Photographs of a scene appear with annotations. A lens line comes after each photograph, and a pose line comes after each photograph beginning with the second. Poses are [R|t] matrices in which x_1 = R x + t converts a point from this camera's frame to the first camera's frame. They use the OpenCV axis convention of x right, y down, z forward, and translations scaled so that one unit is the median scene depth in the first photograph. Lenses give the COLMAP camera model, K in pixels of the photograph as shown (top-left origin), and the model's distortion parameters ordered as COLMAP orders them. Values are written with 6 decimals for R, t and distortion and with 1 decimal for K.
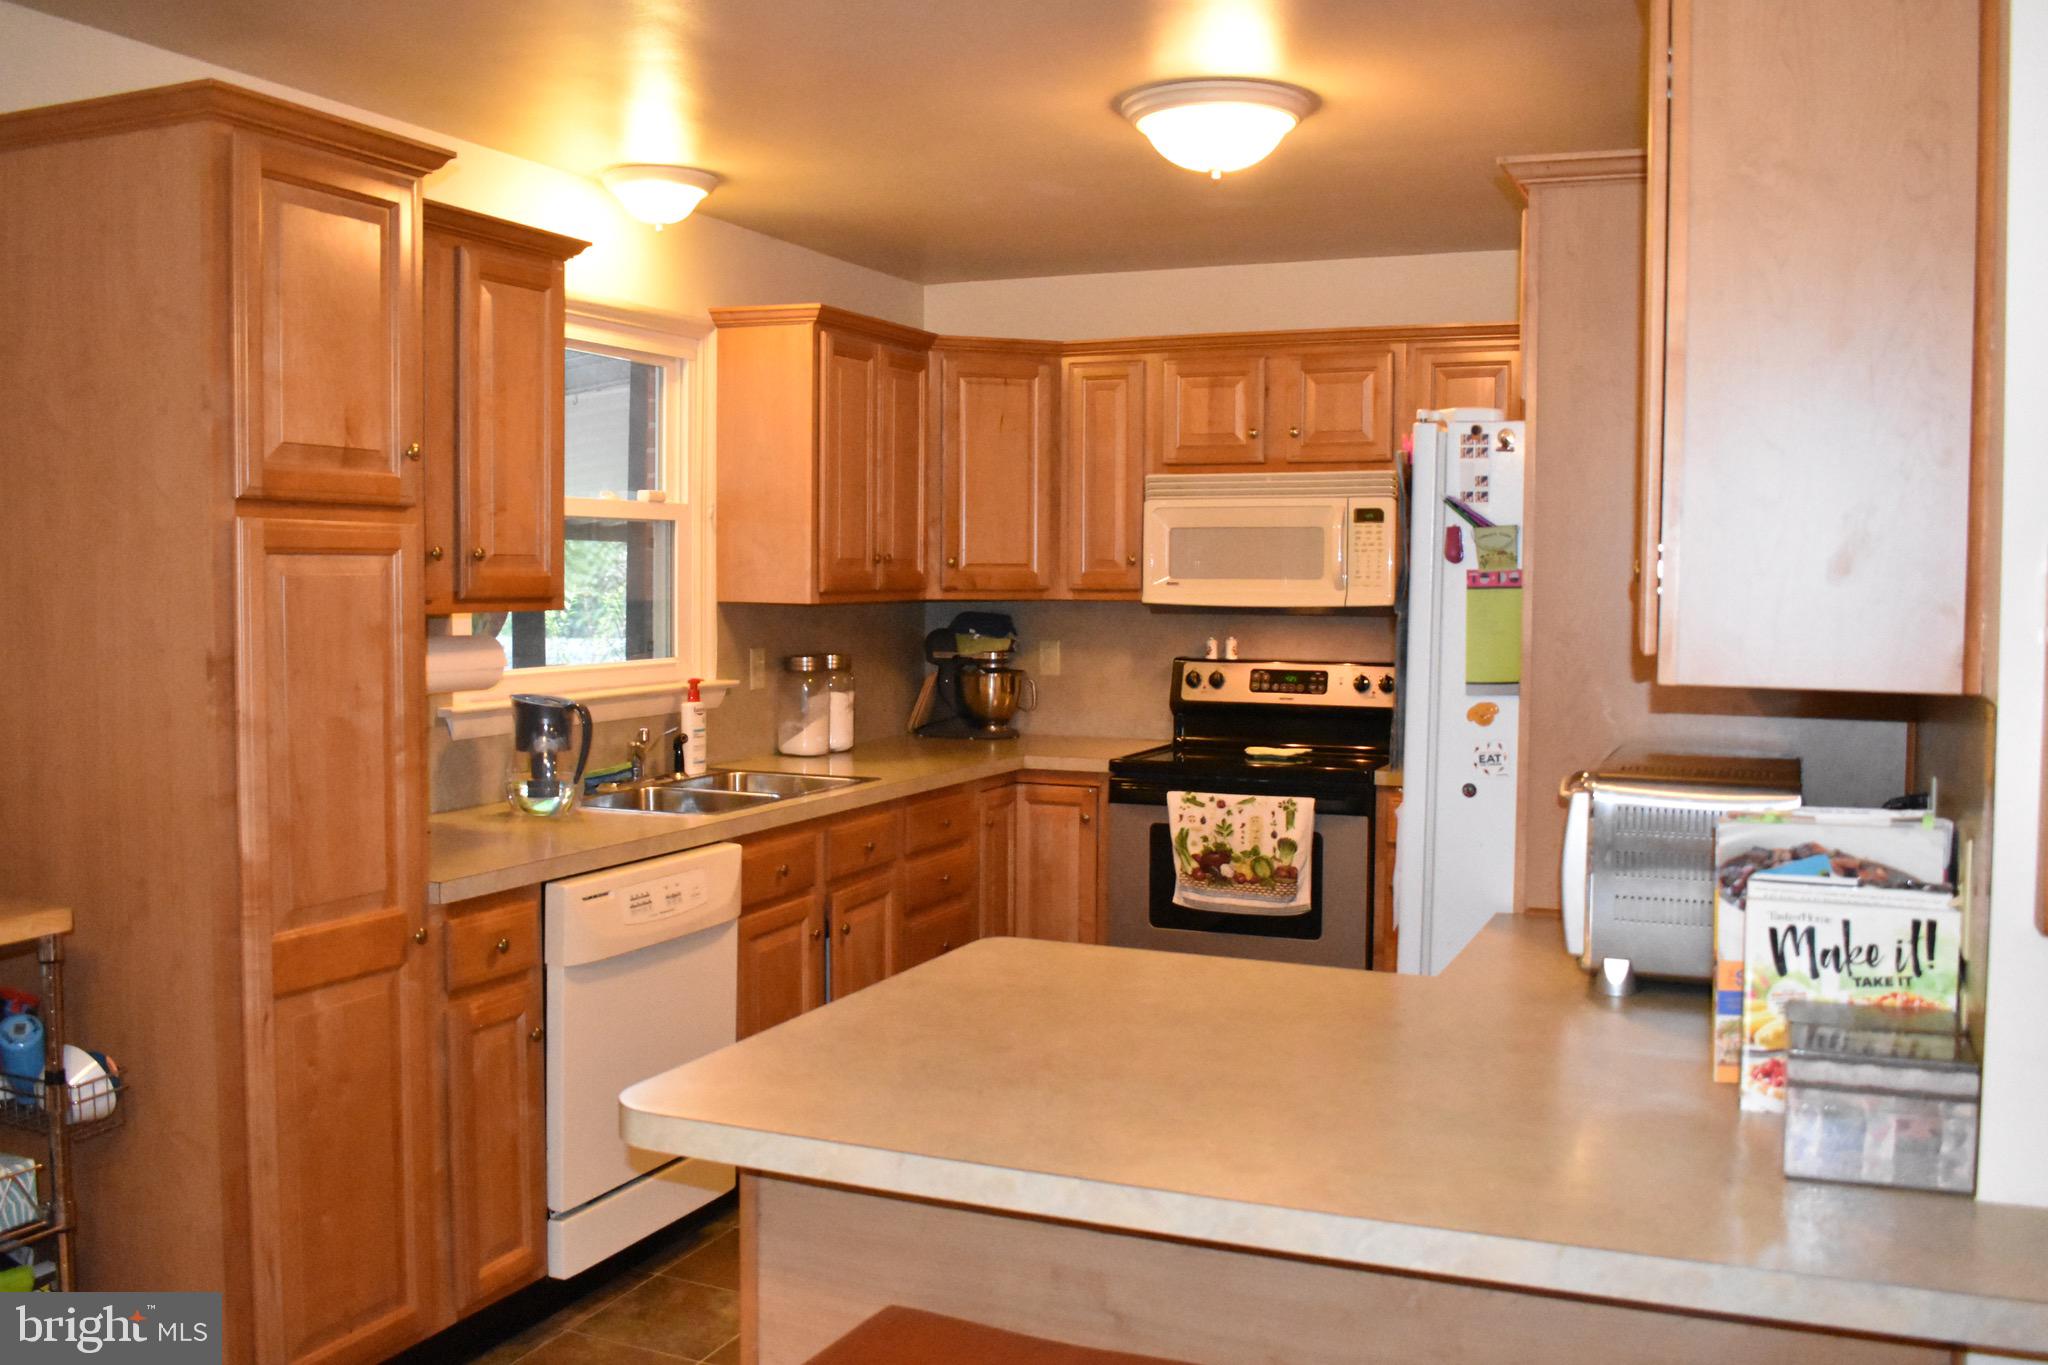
lens RADIAL K [[1842.3, 0, 1014.8], [0, 1842.3, 678.9], [0, 0, 1]] dist [-0.084432, 0.006794]
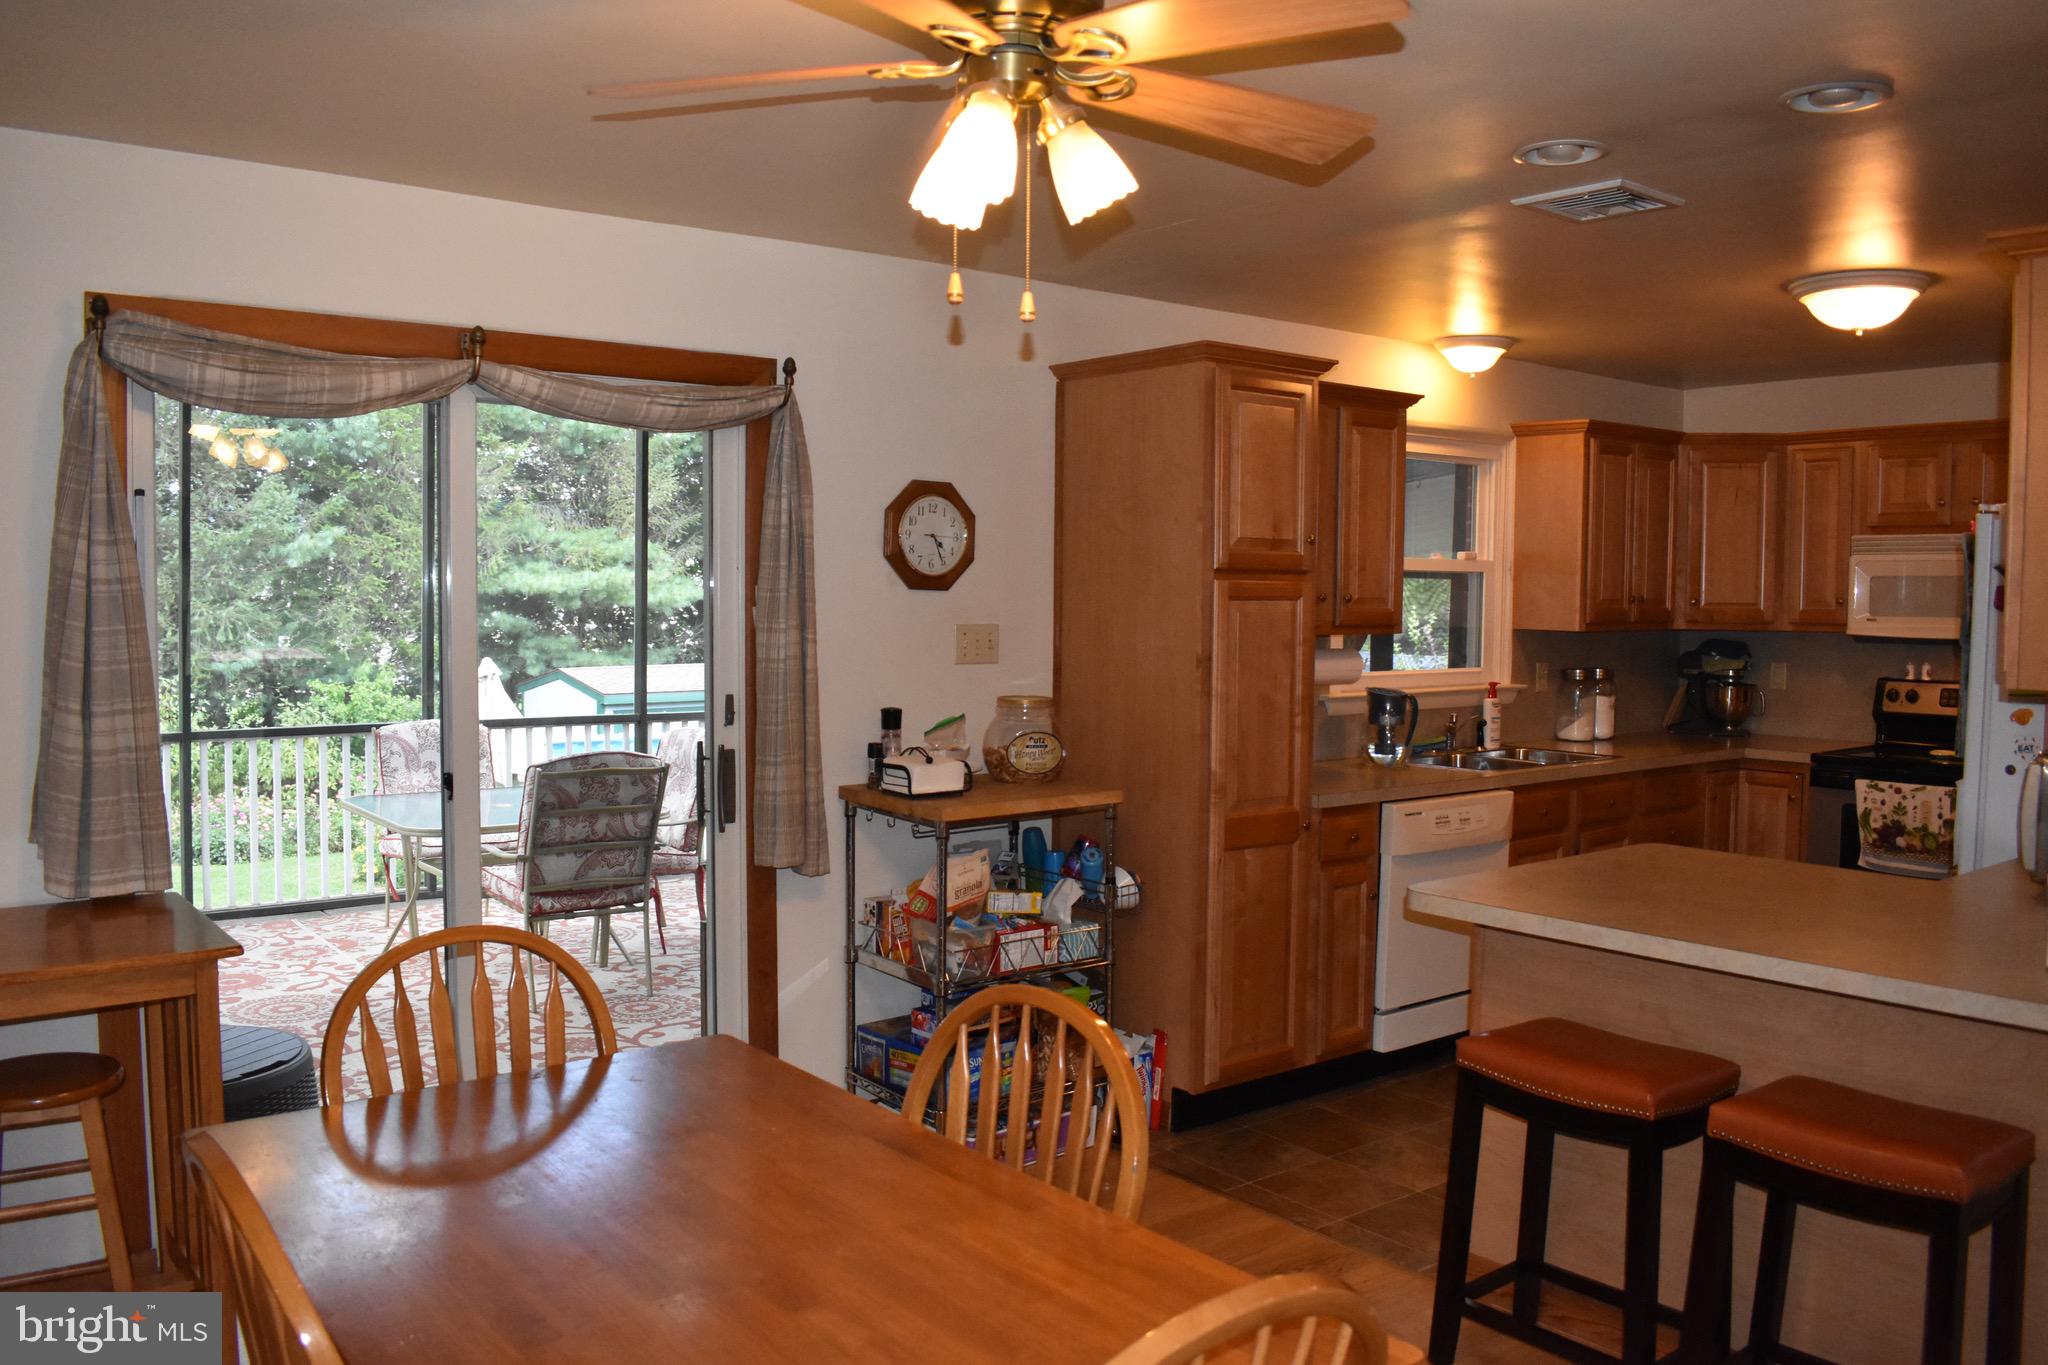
lens RADIAL K [[1596.8, 0, 1012.3], [0, 1596.8, 682.9], [0, 0, 1]] dist [-0.093878, 0.008545]
pose [[0.879938, 0.027879, -0.474269, 0.078873], [-0.030063, 0.999544, 0.002980, 0.007747], [0.474136, 0.011636, 0.880375, -0.260428]]
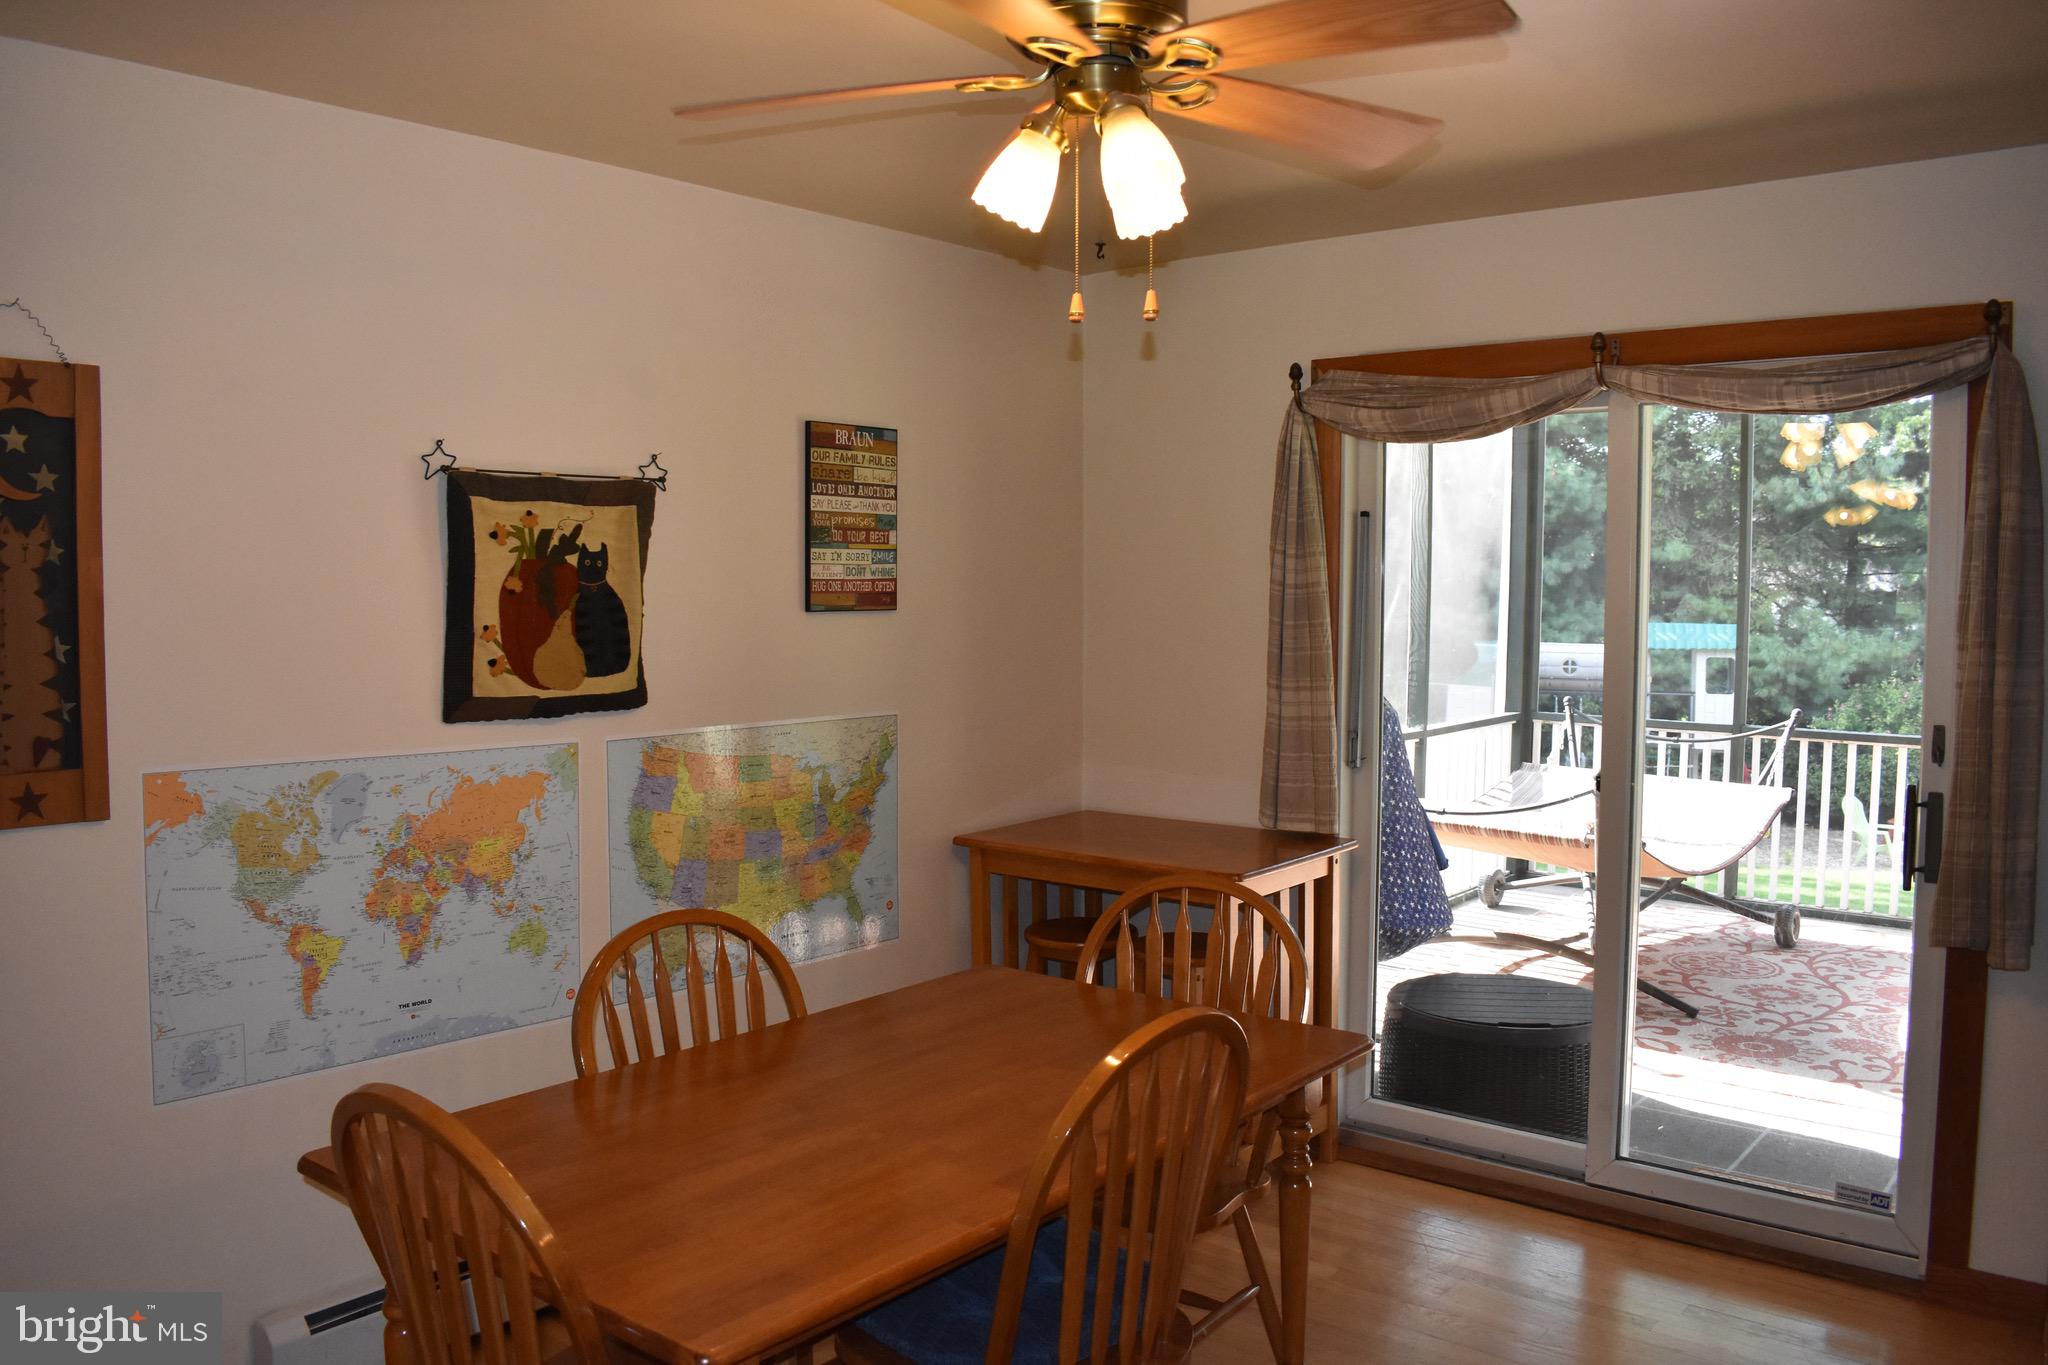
lens RADIAL K [[1596.8, 0, 1012.3], [0, 1596.8, 682.9], [0, 0, 1]] dist [-0.093878, 0.008545]
pose [[-0.285431, 0.053898, -0.956882, 0.288113], [-0.058664, 0.995563, 0.073576, -0.021552], [0.956602, 0.077136, -0.281003, 0.195852]]
